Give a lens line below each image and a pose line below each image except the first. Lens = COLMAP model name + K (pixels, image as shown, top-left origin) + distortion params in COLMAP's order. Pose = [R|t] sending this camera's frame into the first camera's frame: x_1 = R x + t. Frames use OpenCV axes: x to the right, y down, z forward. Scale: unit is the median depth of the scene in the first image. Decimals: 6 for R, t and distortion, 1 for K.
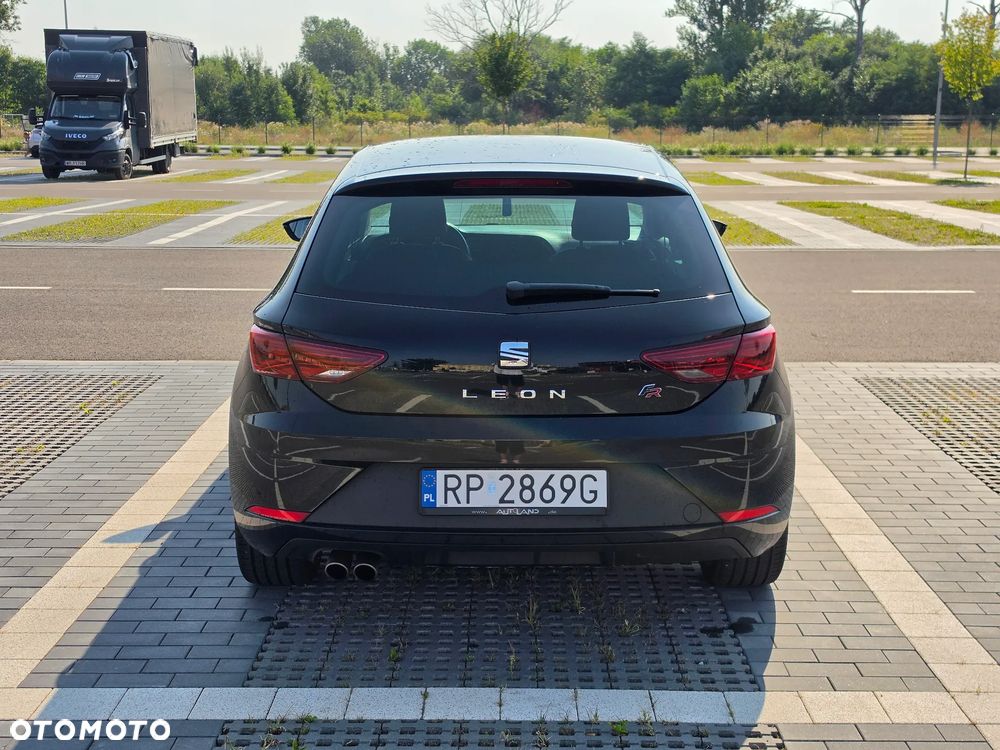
lens RADIAL K [[1343.8, 0, 500.0], [0, 1343.8, 375.0], [0, 0, 1]] dist [0.151460, -0.364060]
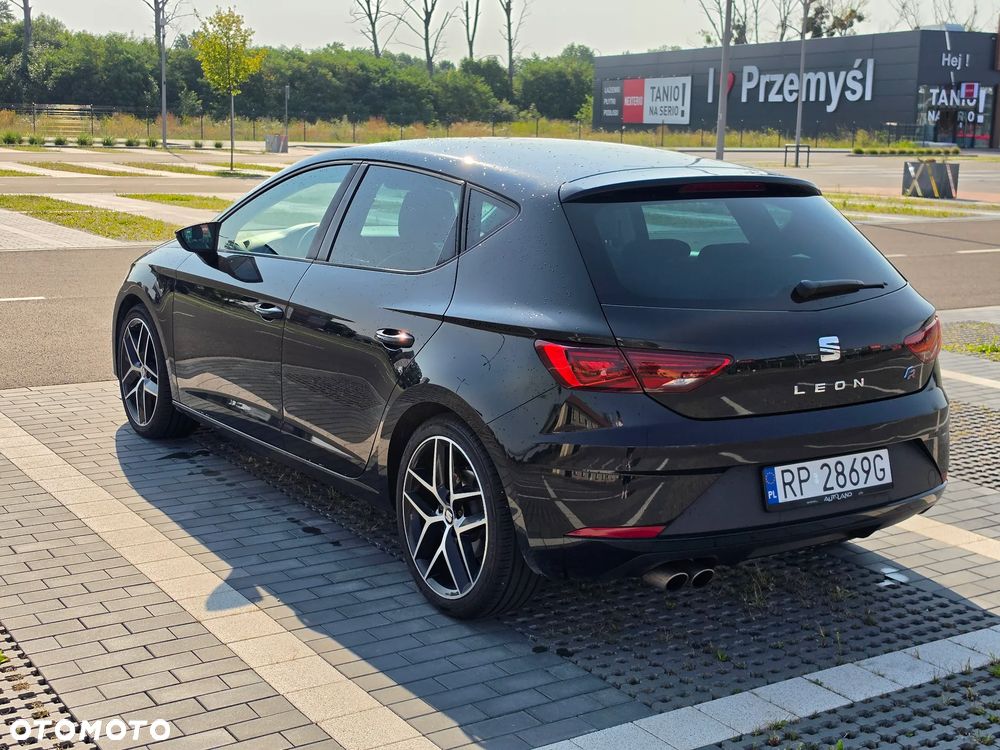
lens RADIAL K [[1343.8, 0, 500.0], [0, 1343.8, 375.0], [0, 0, 1]] dist [0.151460, -0.364060]
pose [[0.837623, -0.083355, 0.539852, -0.695637], [0.079587, 0.996366, 0.030357, -0.042535], [-0.540420, 0.017538, 0.841212, 0.218469]]
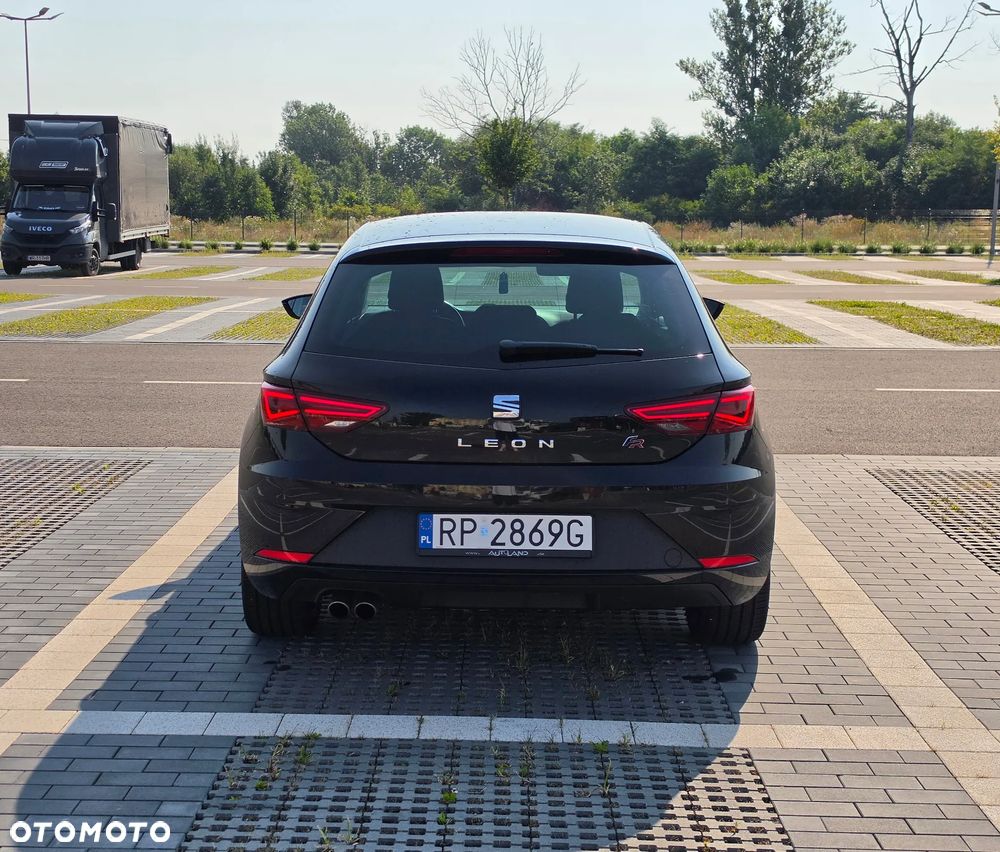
lens RADIAL K [[1517.3, 0, 444.0], [0, 1517.3, 422.9], [0, 0, 1]] dist [0.171940, -0.465041]
pose [[0.999286, 0.008021, -0.036924, 0.005209], [-0.009878, 0.998682, -0.050370, 0.053036], [0.036471, 0.050698, 0.998048, -0.191405]]
